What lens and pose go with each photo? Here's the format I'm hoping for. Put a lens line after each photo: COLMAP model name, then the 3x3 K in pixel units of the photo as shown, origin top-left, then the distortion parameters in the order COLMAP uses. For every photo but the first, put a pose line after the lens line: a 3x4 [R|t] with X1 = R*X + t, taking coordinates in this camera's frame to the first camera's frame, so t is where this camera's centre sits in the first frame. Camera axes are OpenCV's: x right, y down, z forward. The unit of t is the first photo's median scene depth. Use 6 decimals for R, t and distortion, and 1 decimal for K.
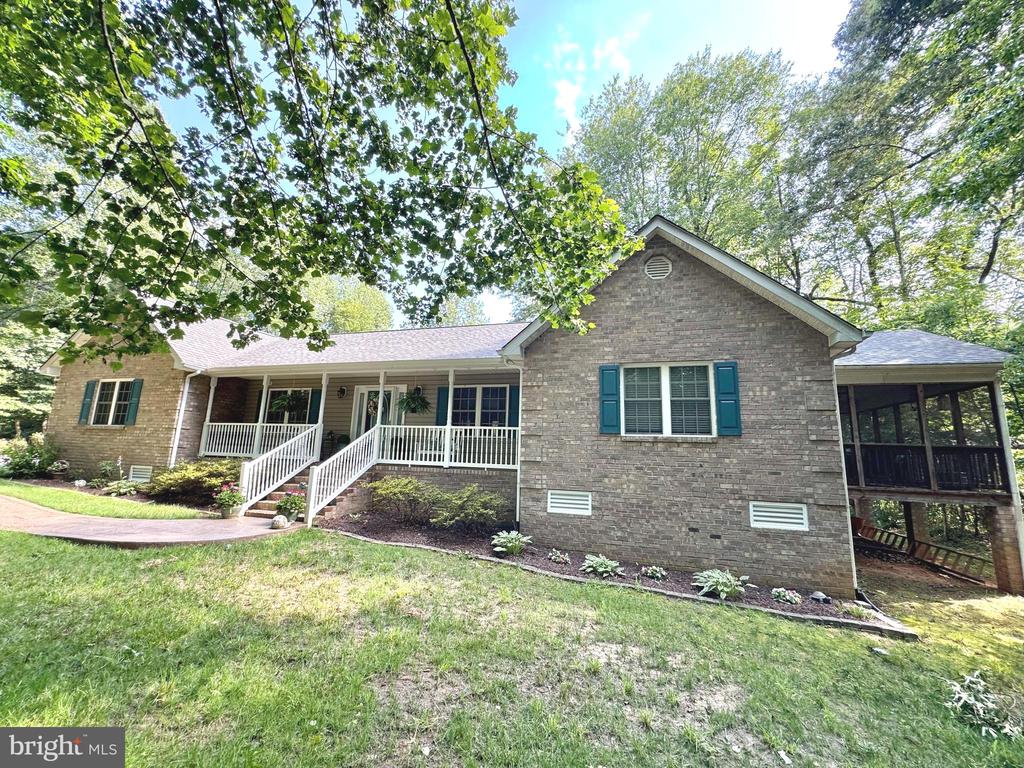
lens RADIAL K [[410.8, 0, 512.0], [0, 410.8, 384.0], [0, 0, 1]] dist [-0.000728, 0.000328]
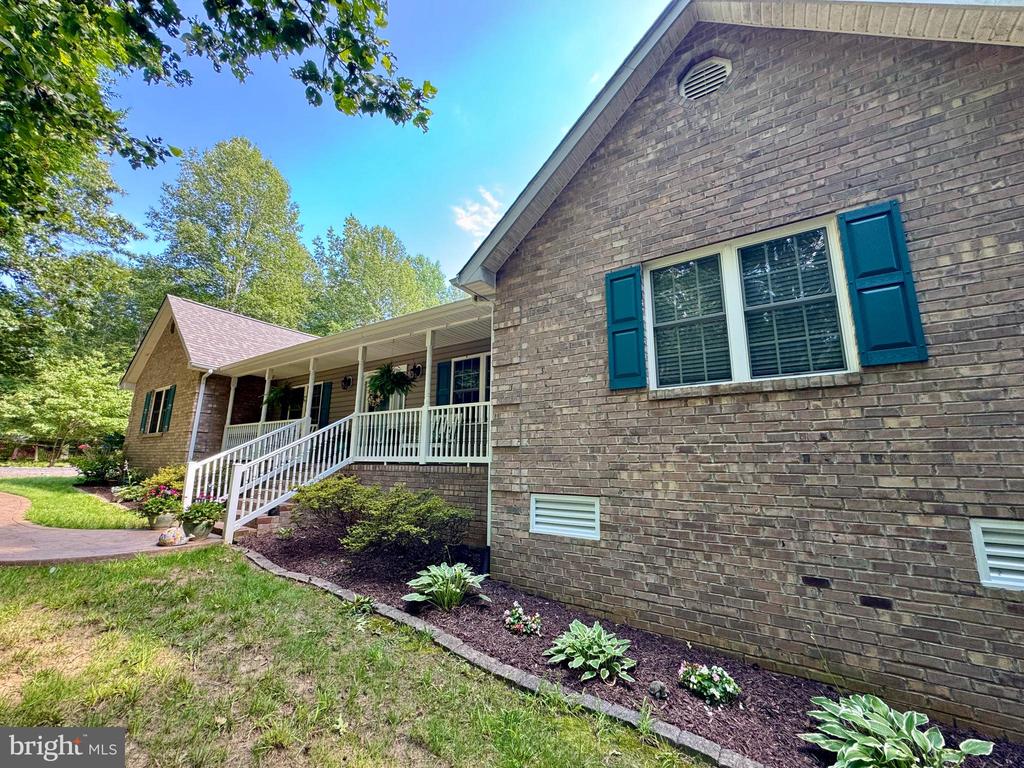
lens RADIAL K [[410.8, 0, 512.0], [0, 410.8, 384.0], [0, 0, 1]] dist [-0.000728, 0.000328]
pose [[0.952154, -0.080436, -0.294843, 0.253472], [0.072988, 0.996676, -0.036197, 0.122349], [0.296775, 0.012945, 0.954860, 0.435059]]
